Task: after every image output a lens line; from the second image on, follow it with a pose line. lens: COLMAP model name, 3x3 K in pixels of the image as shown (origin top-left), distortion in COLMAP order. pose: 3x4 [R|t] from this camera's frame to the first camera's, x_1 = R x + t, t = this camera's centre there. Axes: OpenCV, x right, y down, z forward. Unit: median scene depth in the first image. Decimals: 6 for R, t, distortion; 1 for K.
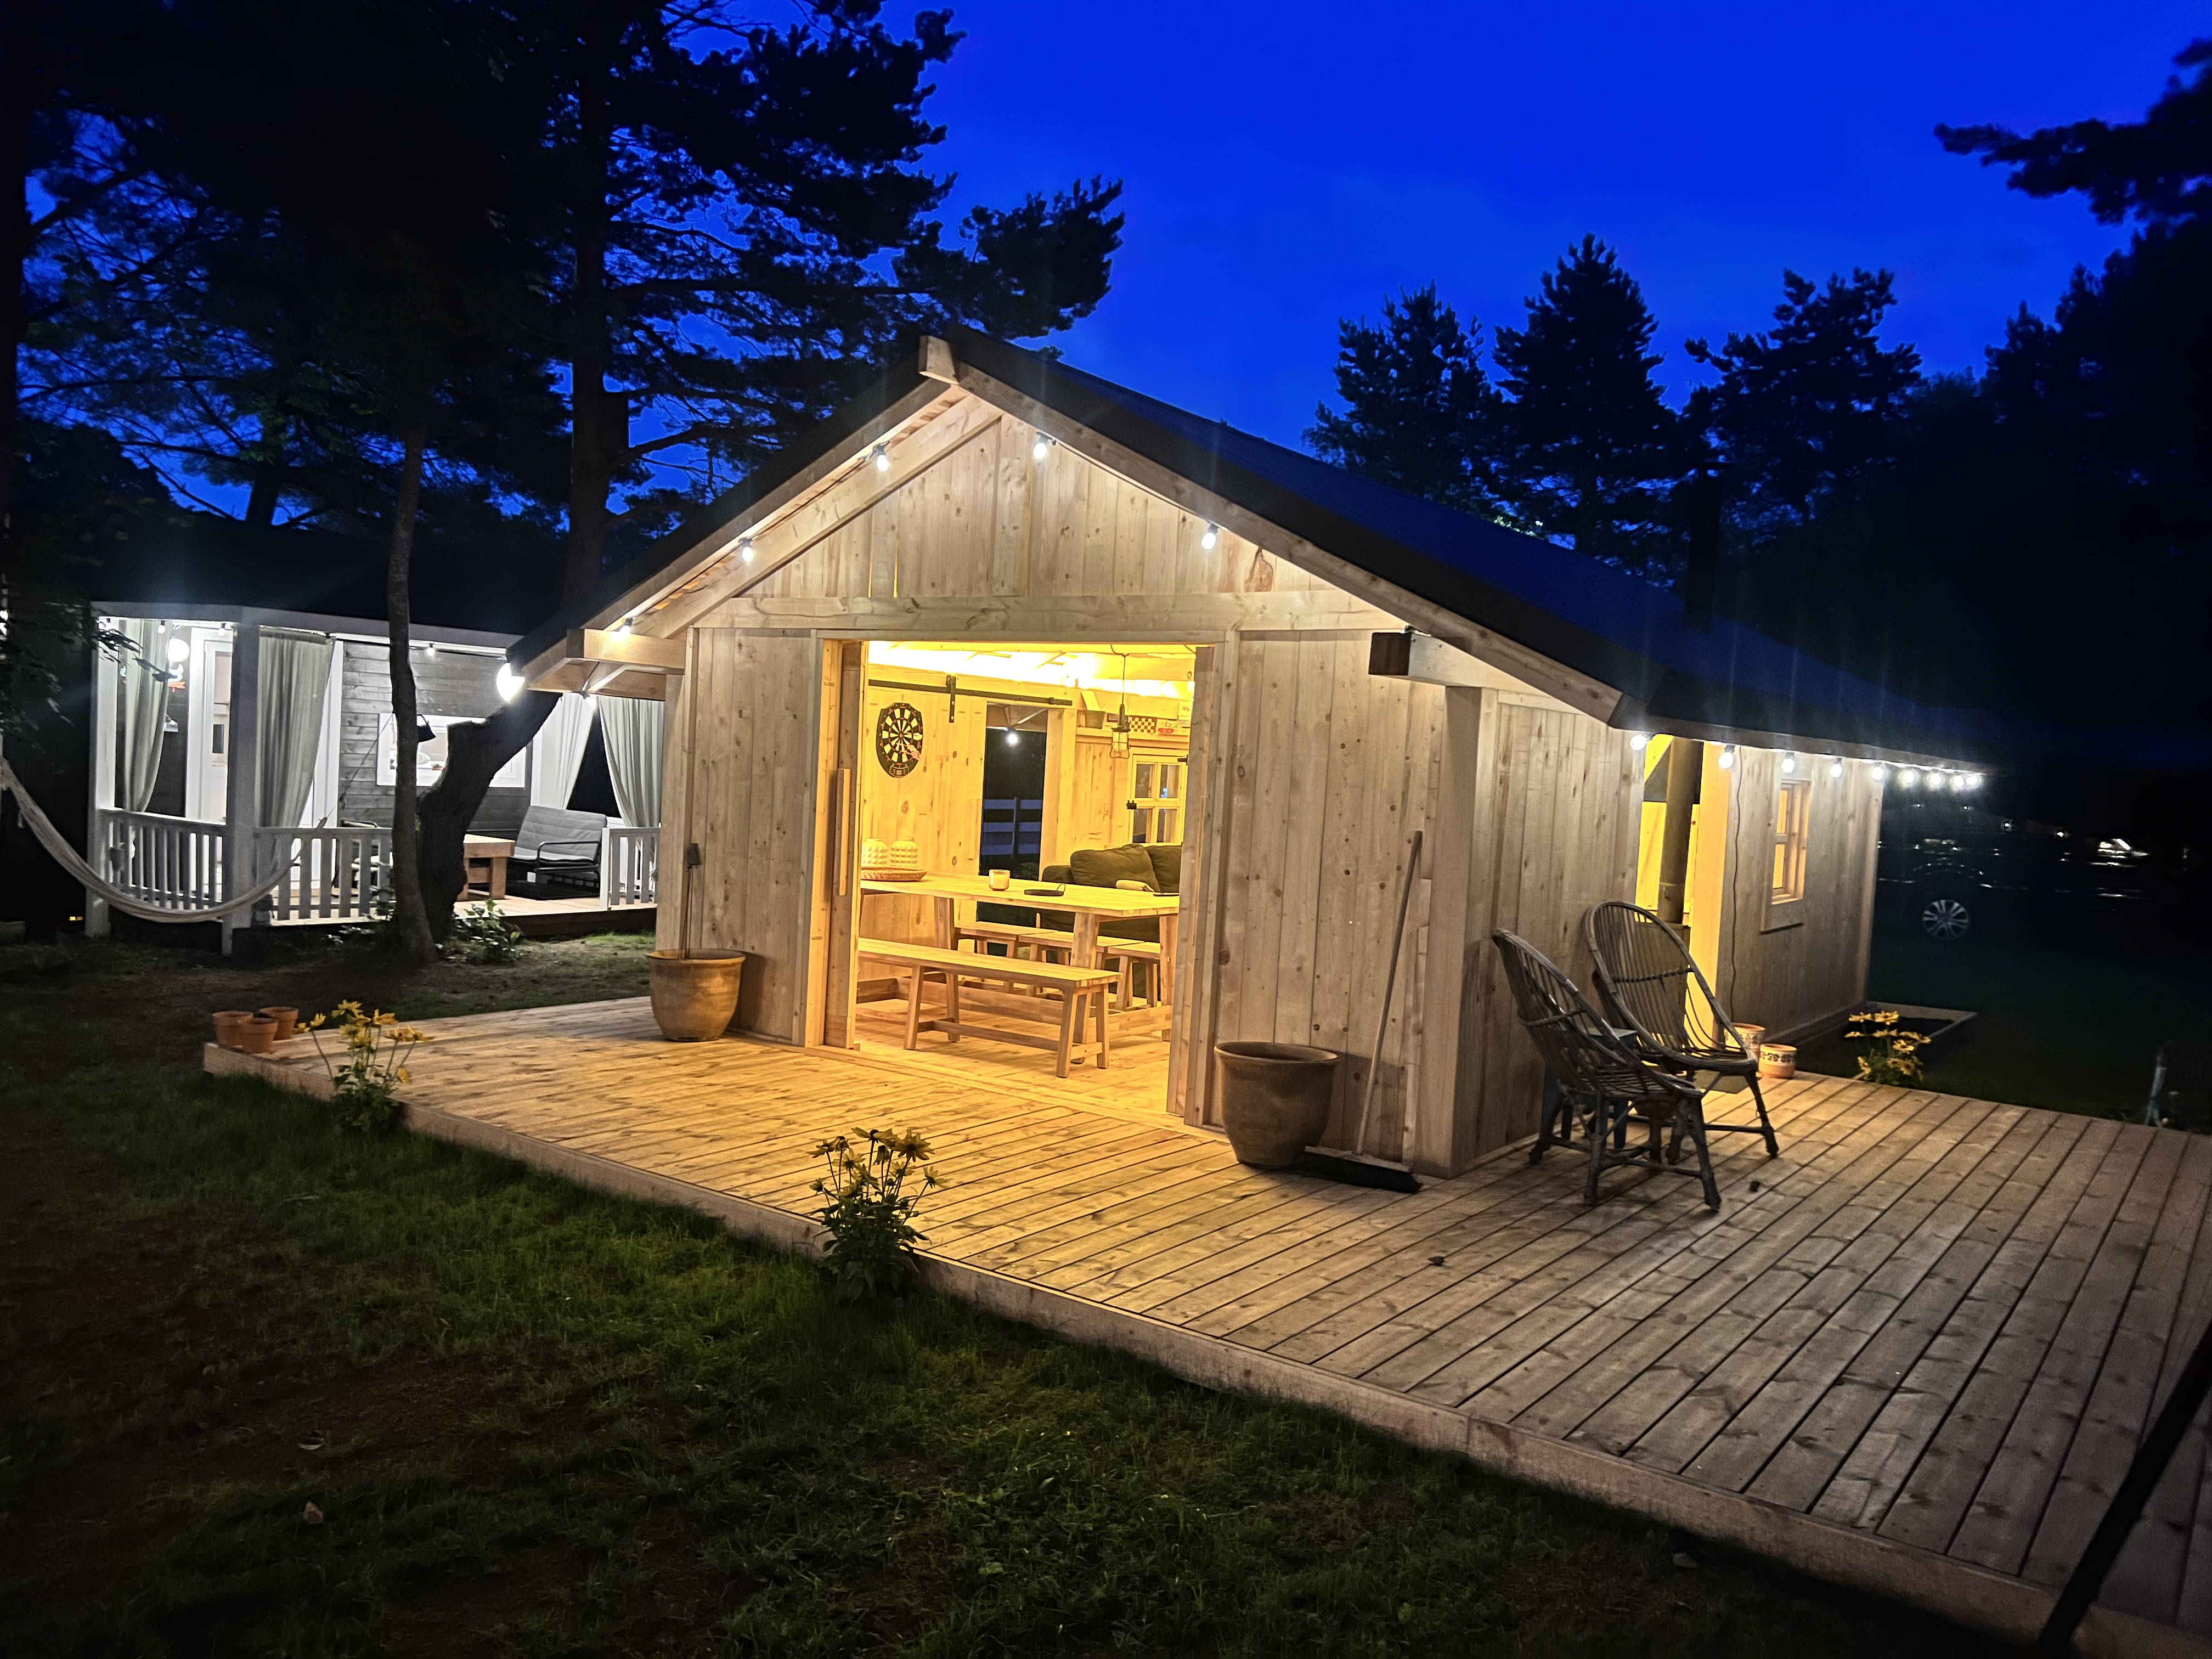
lens RADIAL K [[1661.6, 0, 1093.8], [0, 1661.6, 837.5], [0, 0, 1]] dist [0.050097, -0.059751]
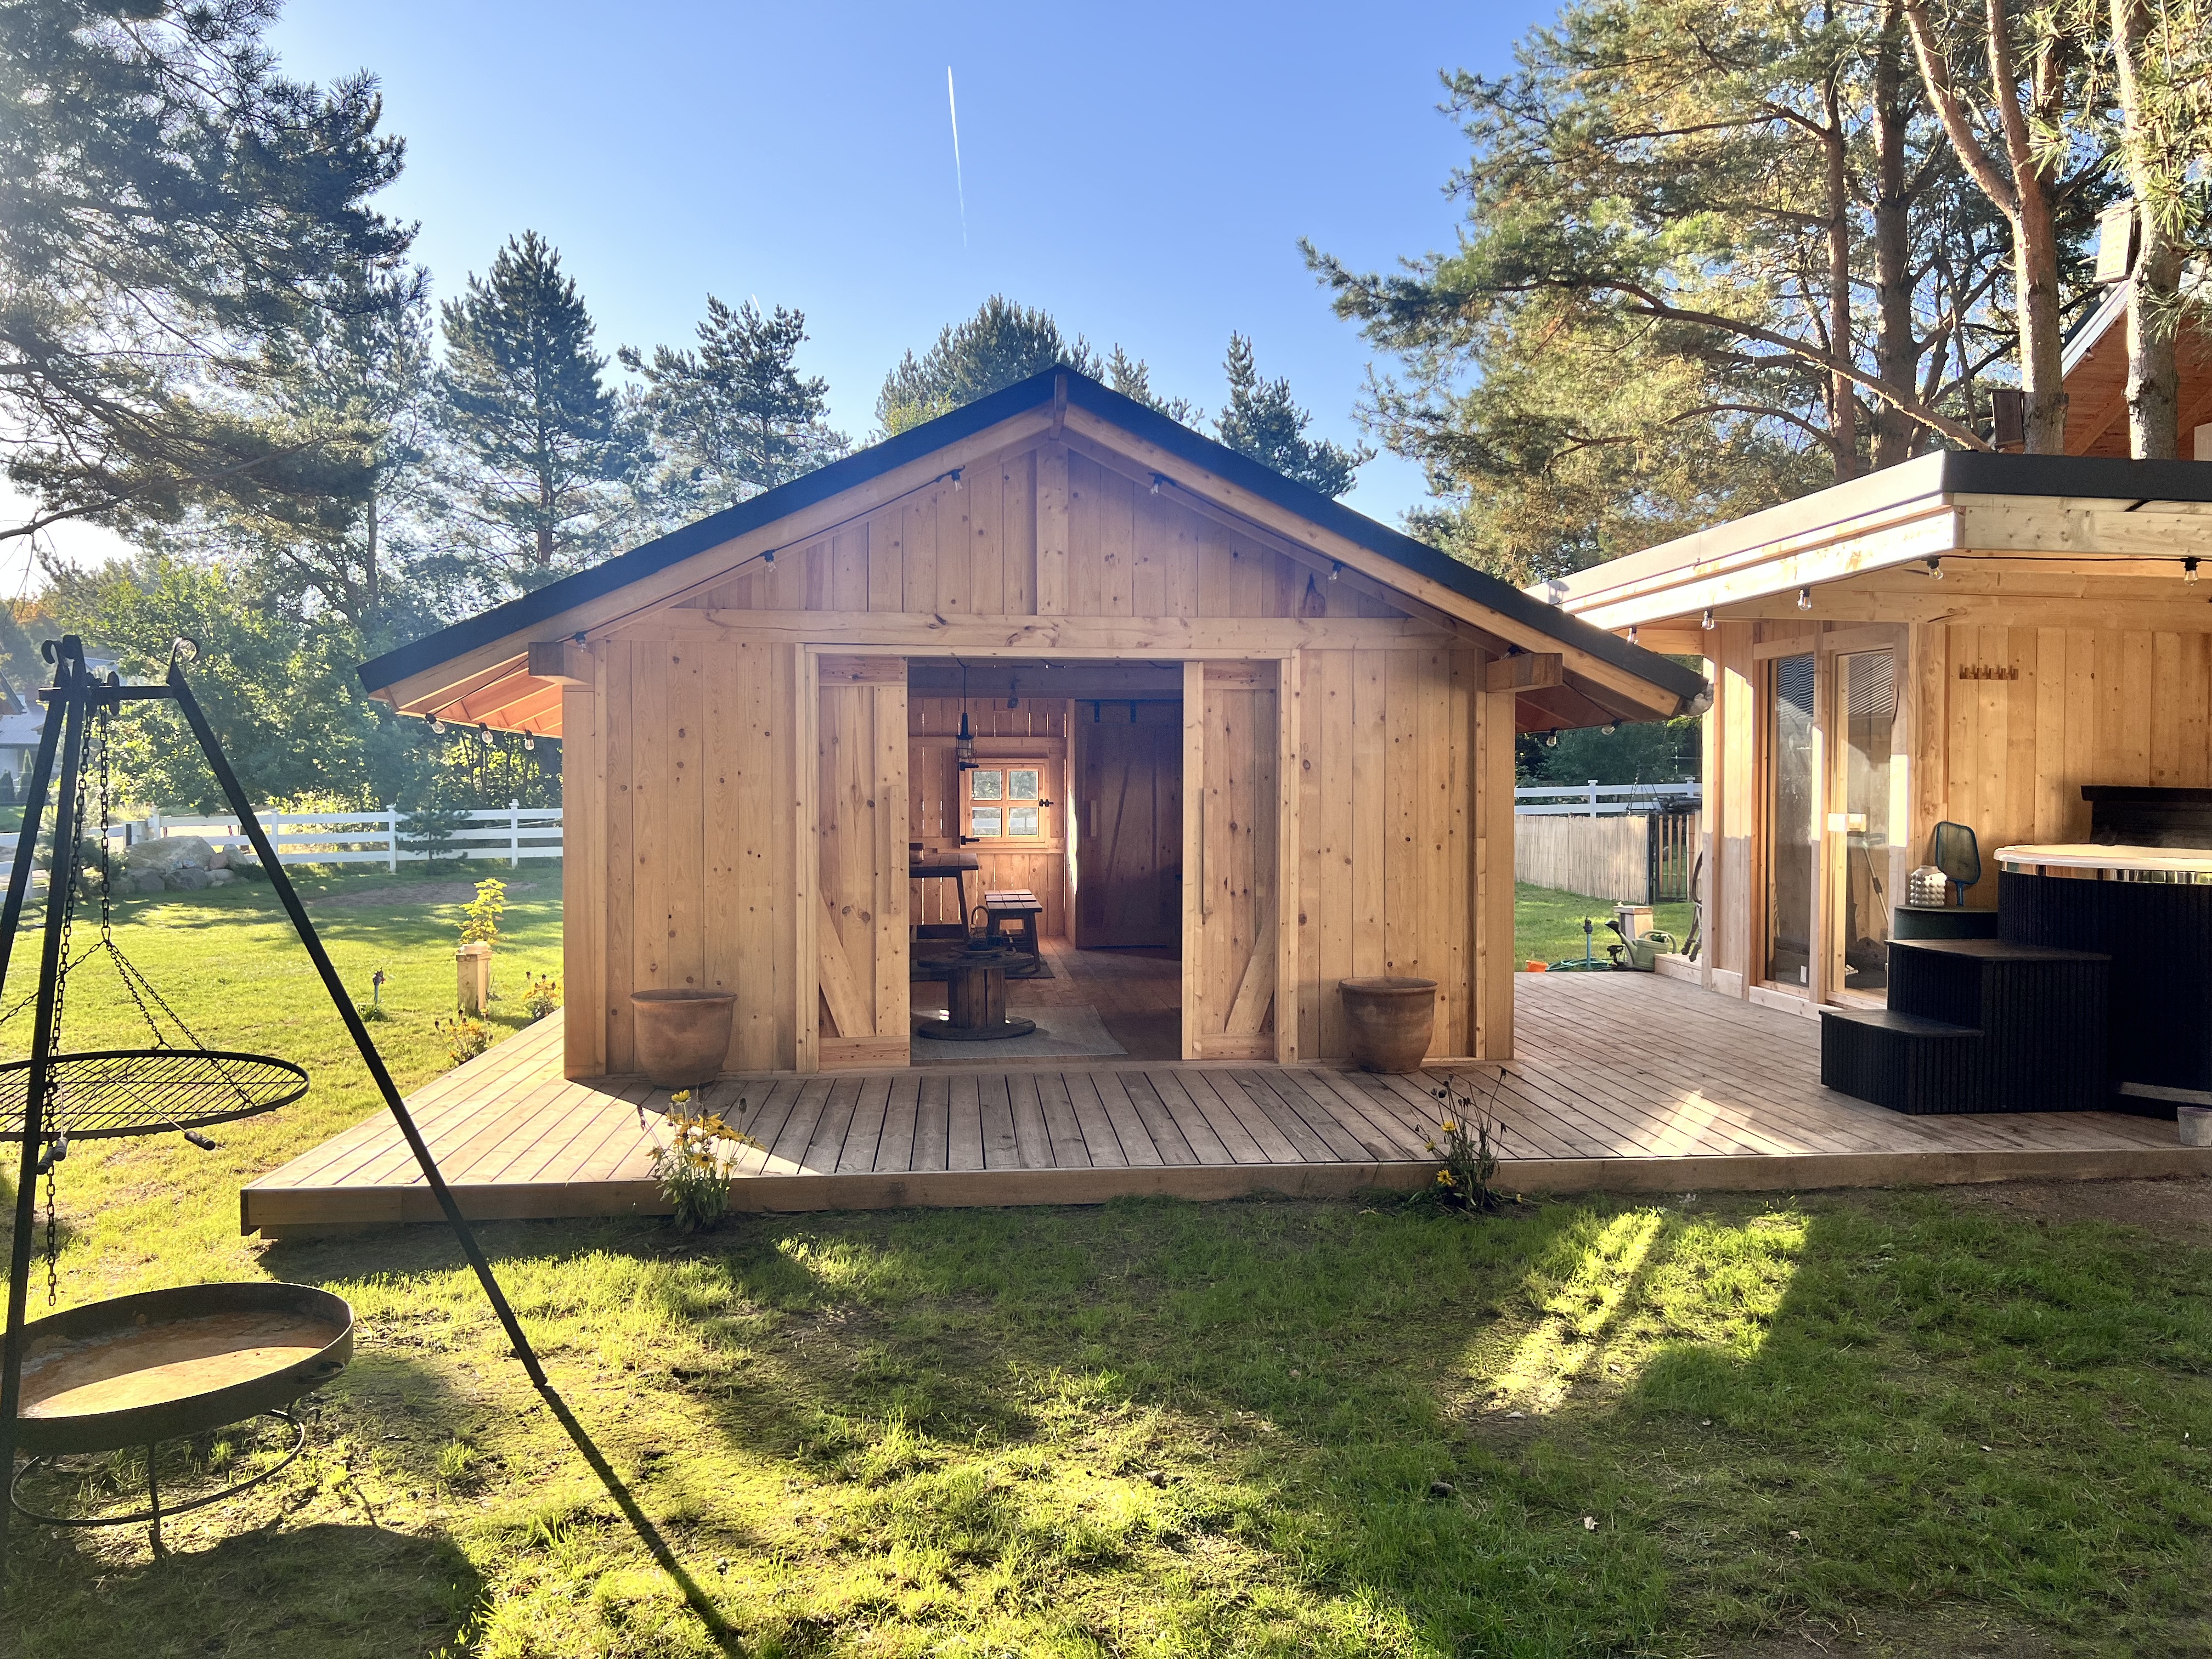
lens RADIAL K [[1661.6, 0, 1104.2], [0, 1661.6, 809.4], [0, 0, 1]] dist [0.050097, -0.059751]
pose [[0.743400, -0.067868, 0.665395, -0.142953], [0.074862, 0.997030, 0.018056, -0.006959], [-0.664645, 0.036390, 0.746273, 0.034208]]
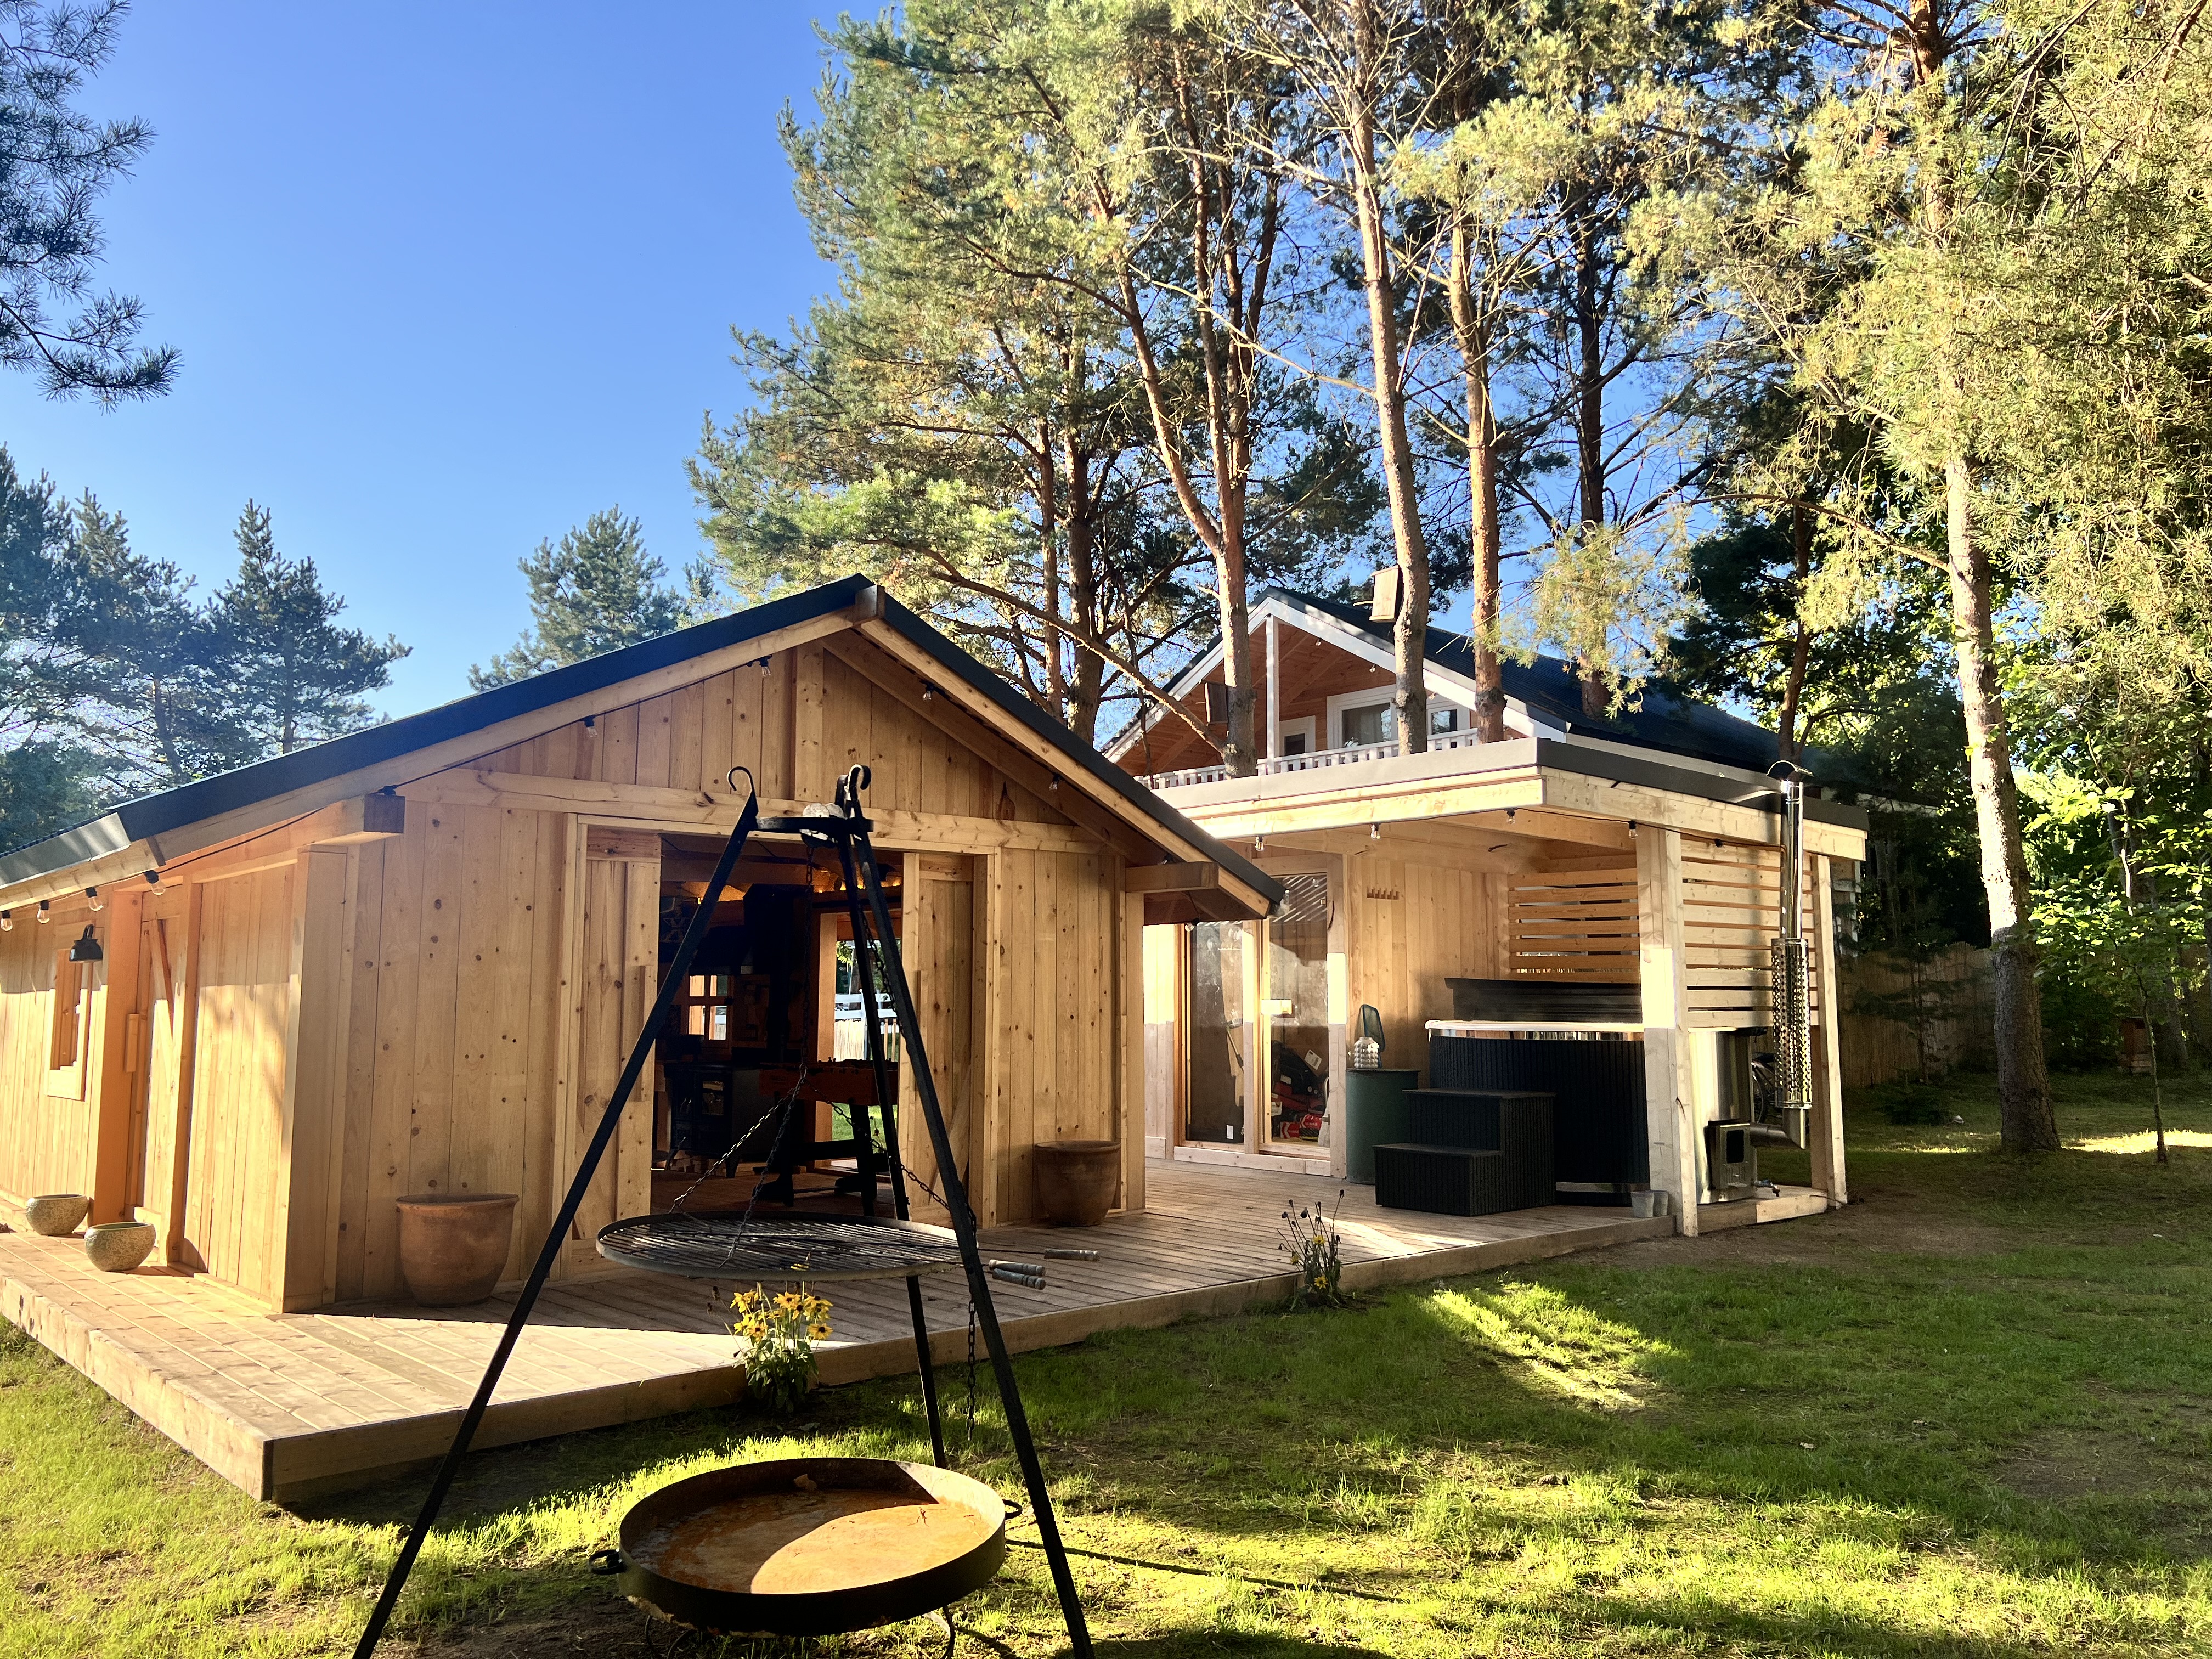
lens RADIAL K [[1661.6, 0, 1112.4], [0, 1661.6, 816.3], [0, 0, 1]] dist [0.050097, -0.059751]
pose [[0.195877, 0.052284, 0.979234, -0.210417], [0.059289, 0.996119, -0.065045, -0.009601], [-0.978834, 0.070798, 0.192018, 0.110923]]
